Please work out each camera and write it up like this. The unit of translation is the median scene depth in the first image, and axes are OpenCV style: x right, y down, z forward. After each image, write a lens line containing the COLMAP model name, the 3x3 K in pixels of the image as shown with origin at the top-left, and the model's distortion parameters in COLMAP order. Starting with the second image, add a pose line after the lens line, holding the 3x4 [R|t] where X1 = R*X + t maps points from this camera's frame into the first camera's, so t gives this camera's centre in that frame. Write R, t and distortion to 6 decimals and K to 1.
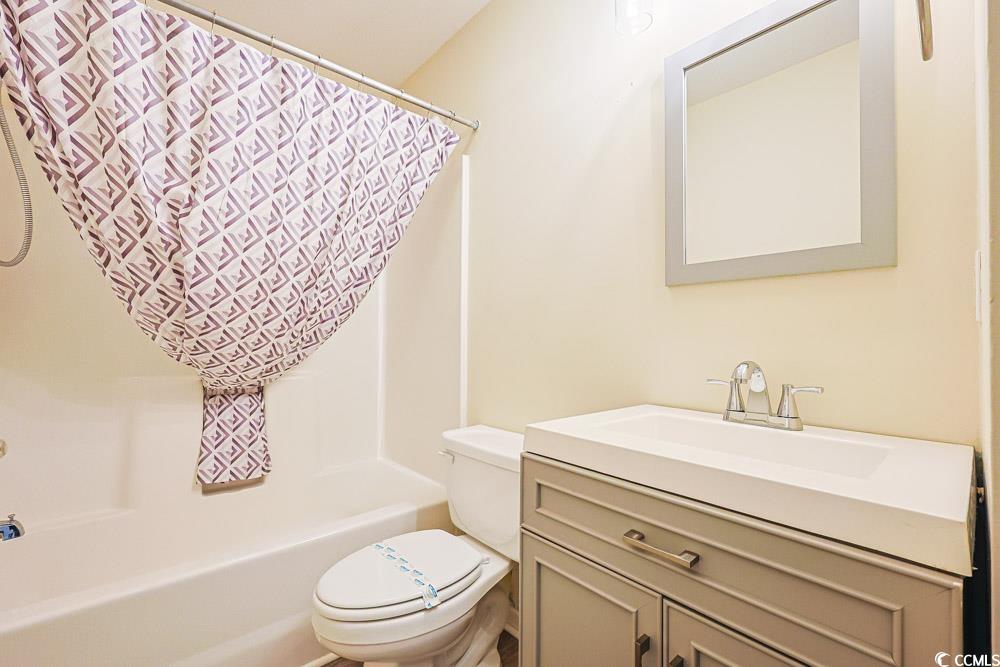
lens RADIAL K [[442.0, 0, 500.0], [0, 442.0, 333.5], [0, 0, 1]] dist [-0.001376, -0.000171]
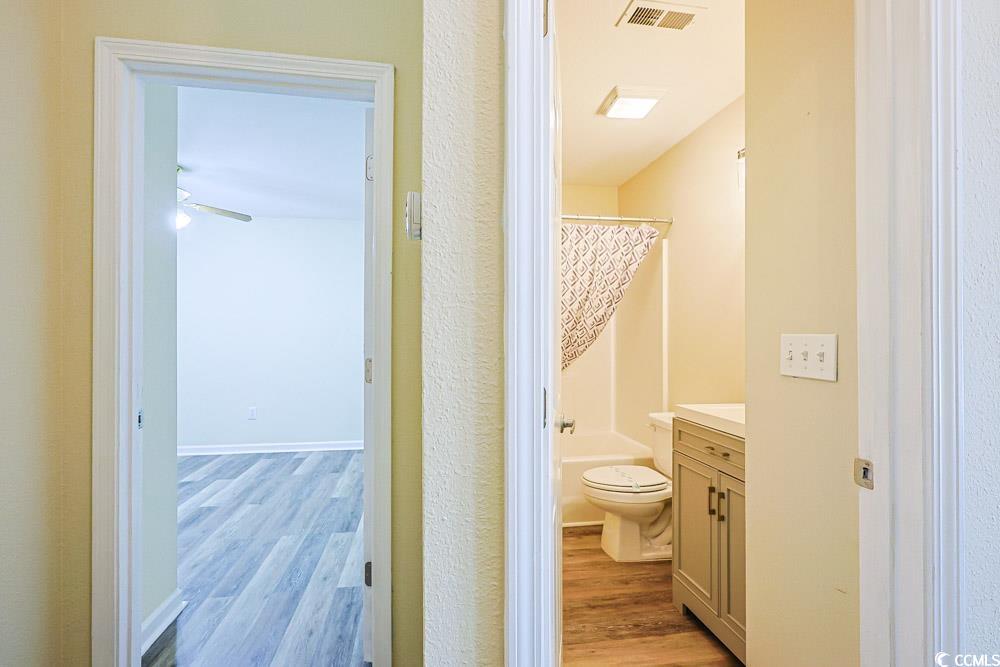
lens RADIAL K [[431.7, 0, 490.7], [0, 431.7, 333.9], [0, 0, 1]] dist [-0.002065, 0.000194]
pose [[0.853814, -0.009254, -0.520495, 0.215000], [0.010592, 0.999944, -0.000403, -0.084358], [0.520470, -0.005169, 0.853864, -0.717335]]
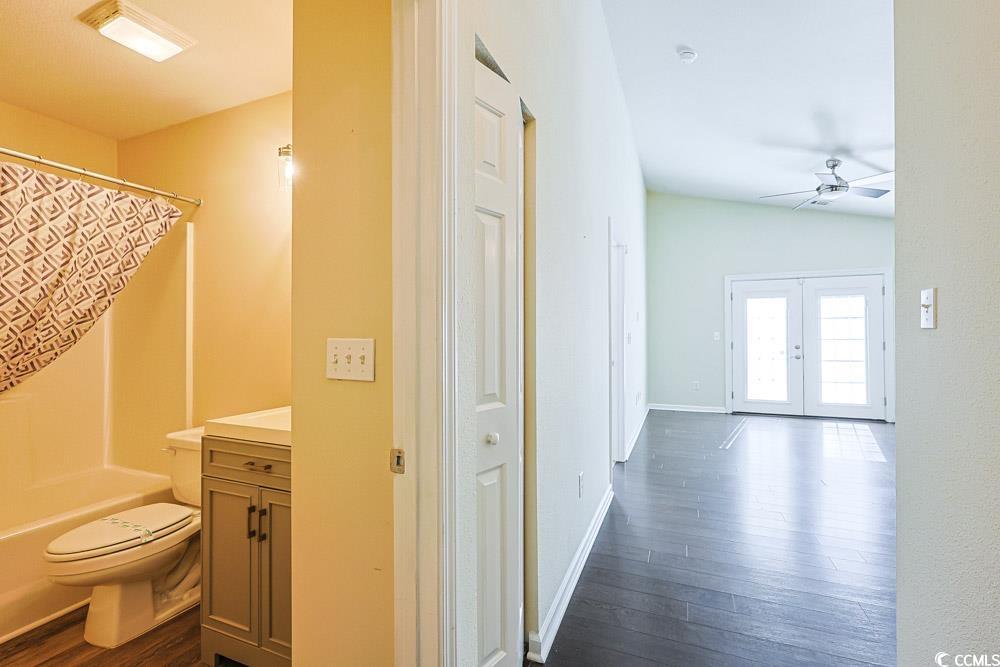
lens RADIAL K [[421.6, 0, 500.0], [0, 421.6, 333.5], [0, 0, 1]] dist [0.000612, 0.000010]
pose [[0.887606, -0.005591, 0.460570, 0.185530], [0.002897, 0.999974, 0.006556, -0.090973], [-0.460595, -0.004484, 0.887599, -0.619948]]
